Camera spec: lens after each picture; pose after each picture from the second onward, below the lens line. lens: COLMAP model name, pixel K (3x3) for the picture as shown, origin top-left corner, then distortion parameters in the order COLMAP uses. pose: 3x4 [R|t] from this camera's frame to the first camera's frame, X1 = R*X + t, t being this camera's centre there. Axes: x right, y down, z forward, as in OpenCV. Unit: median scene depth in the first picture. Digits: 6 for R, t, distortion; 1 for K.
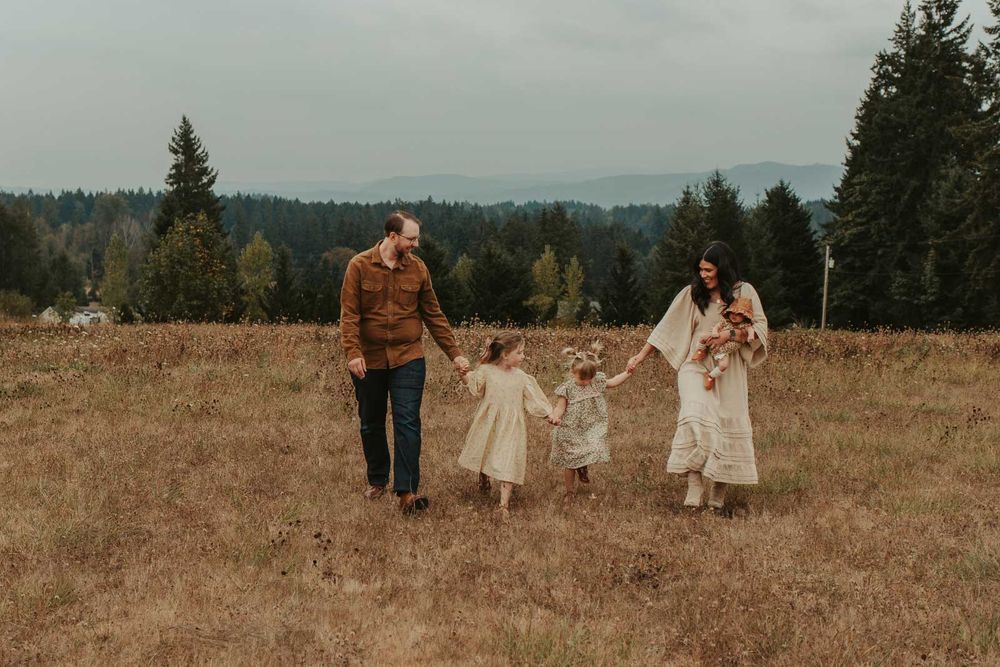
lens RADIAL K [[1571.2, 0, 500.0], [0, 1571.2, 333.5], [0, 0, 1]] dist [0.023469, -0.015040]
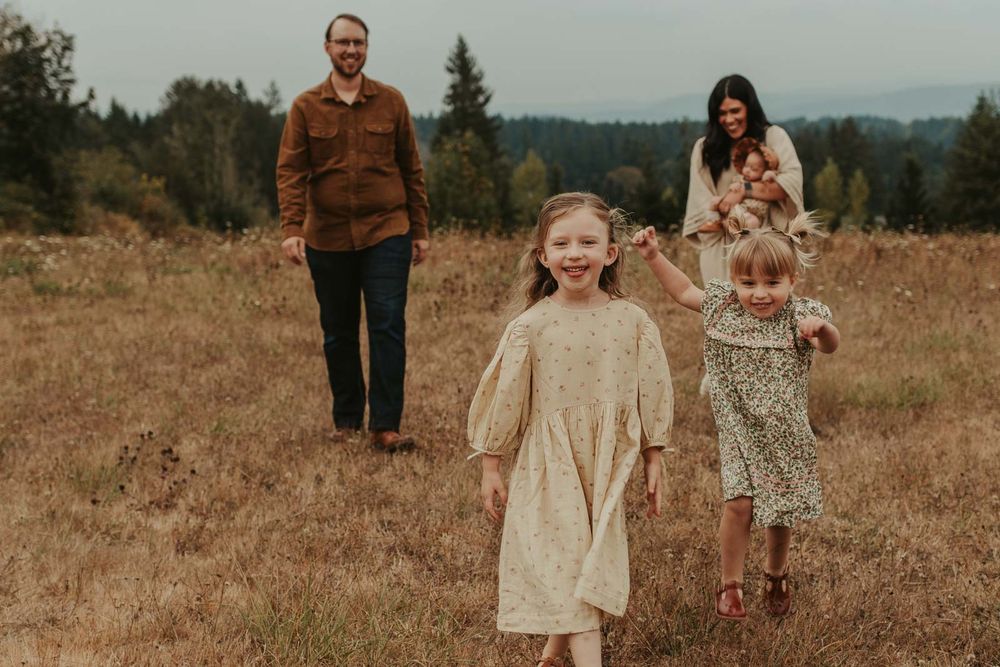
lens RADIAL K [[1575.1, 0, 500.0], [0, 1575.1, 333.5], [0, 0, 1]] dist [0.022247, 0.015808]
pose [[0.982919, 0.002718, -0.184020, 0.009904], [0.006395, 0.998783, 0.048909, 0.002321], [0.183929, -0.049250, 0.981705, 0.015666]]
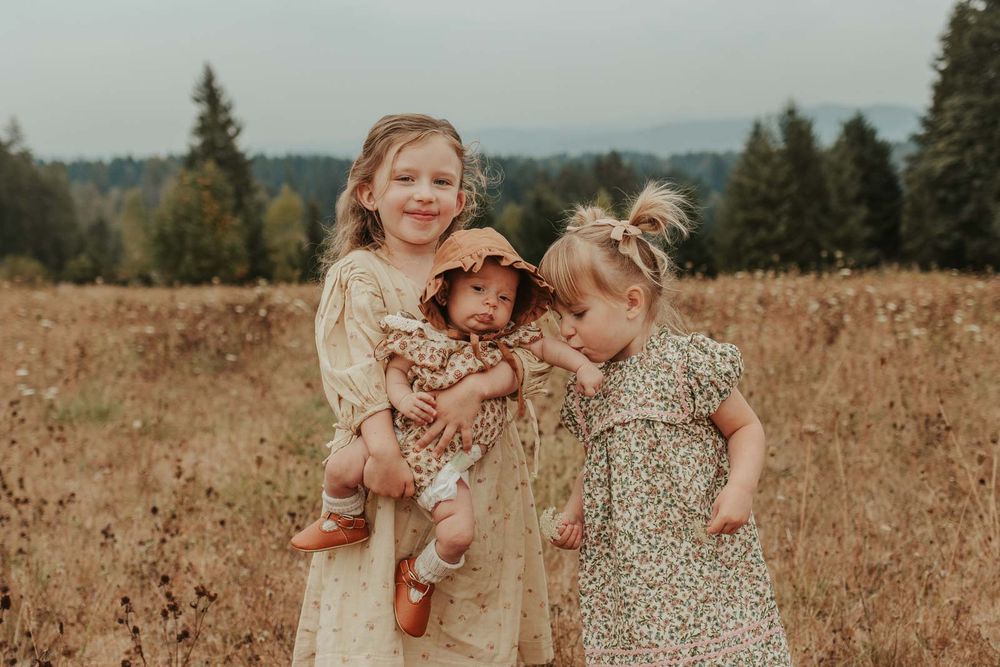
lens RADIAL K [[1551.3, 0, 500.0], [0, 1551.3, 333.5], [0, 0, 1]] dist [0.015866, -0.043382]
pose [[0.998820, -0.028140, -0.039588, 0.004007], [0.029294, 0.999154, 0.028877, -0.000379], [0.038742, -0.030003, 0.998799, 0.101581]]
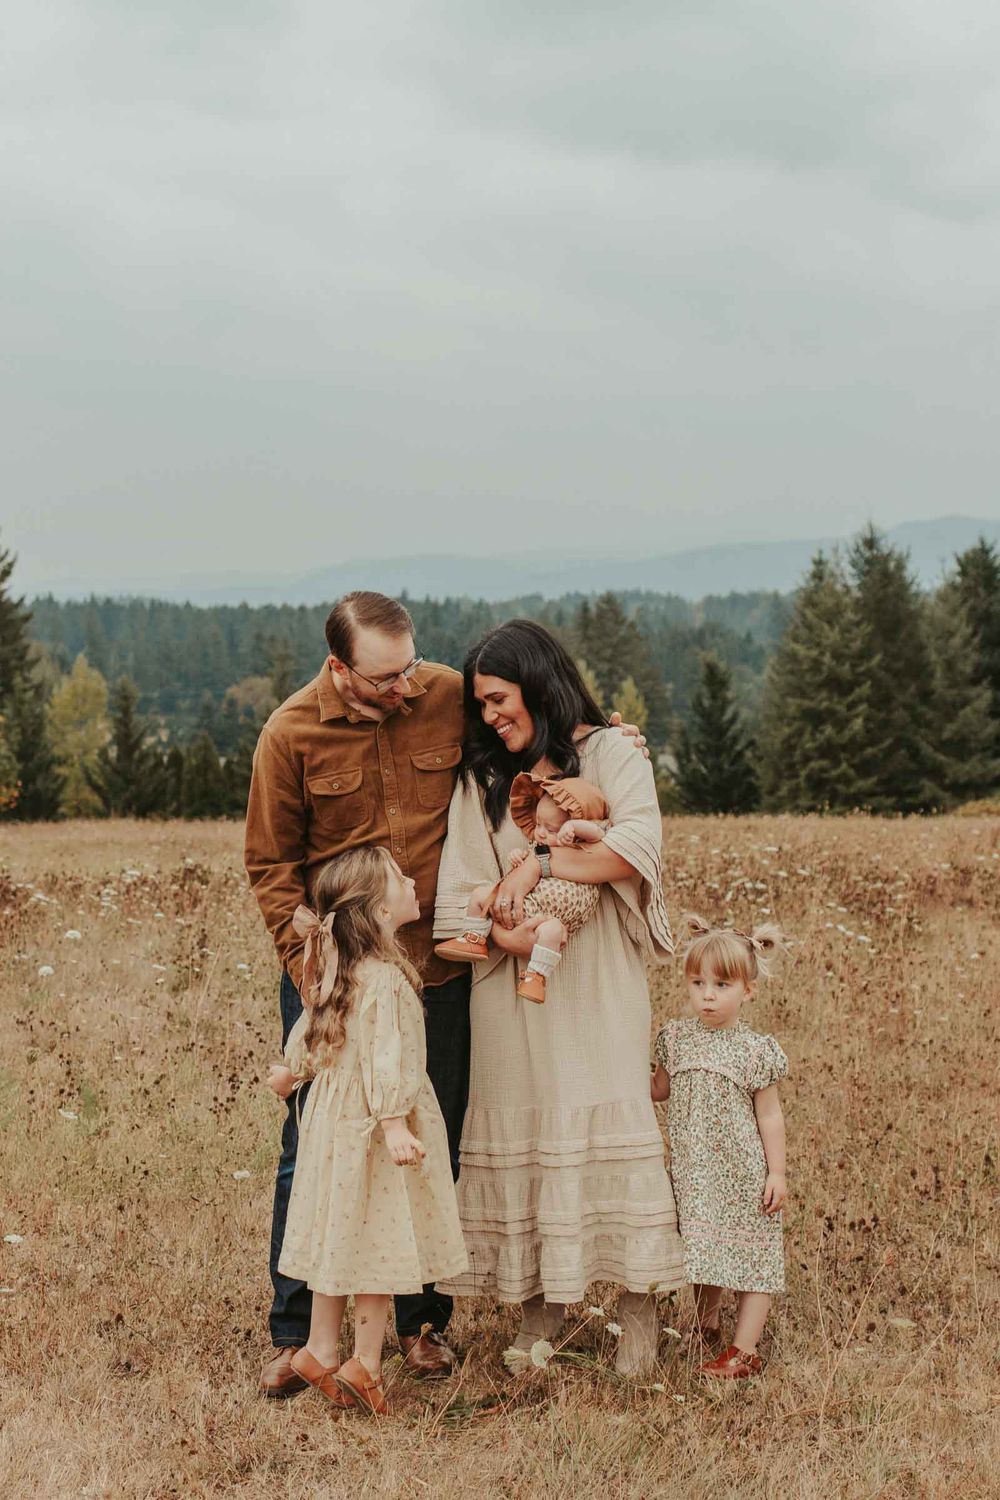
lens RADIAL K [[2507.7, 0, 500.0], [0, 2507.7, 750.0], [0, 0, 1]] dist [0.012306, 0.117792]
pose [[0.999341, -0.033937, -0.012852, 0.011241], [0.033633, 0.999165, -0.023179, -0.003353], [0.013627, 0.022732, 0.999649, 0.079667]]
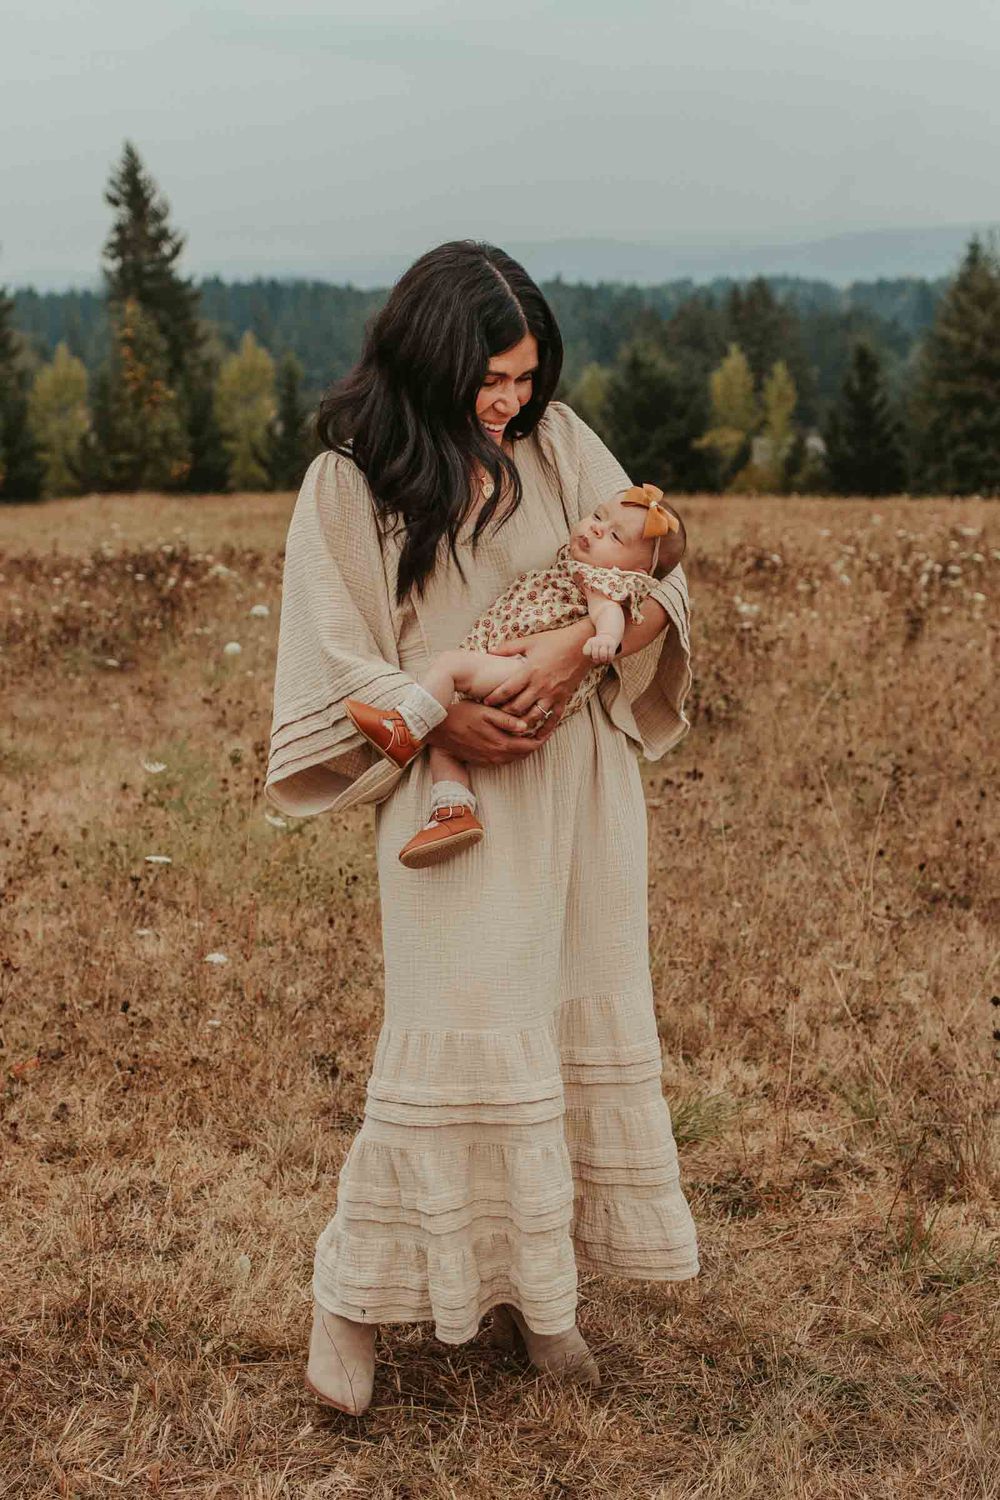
lens RADIAL K [[2391.1, 0, 500.0], [0, 2391.1, 750.0], [0, 0, 1]] dist [0.016982, 0.005600]
pose [[0.997051, -0.011847, -0.075822, 0.009062], [0.019997, 0.993987, 0.107655, -0.003267], [0.074091, -0.108854, 0.991293, 0.087763]]
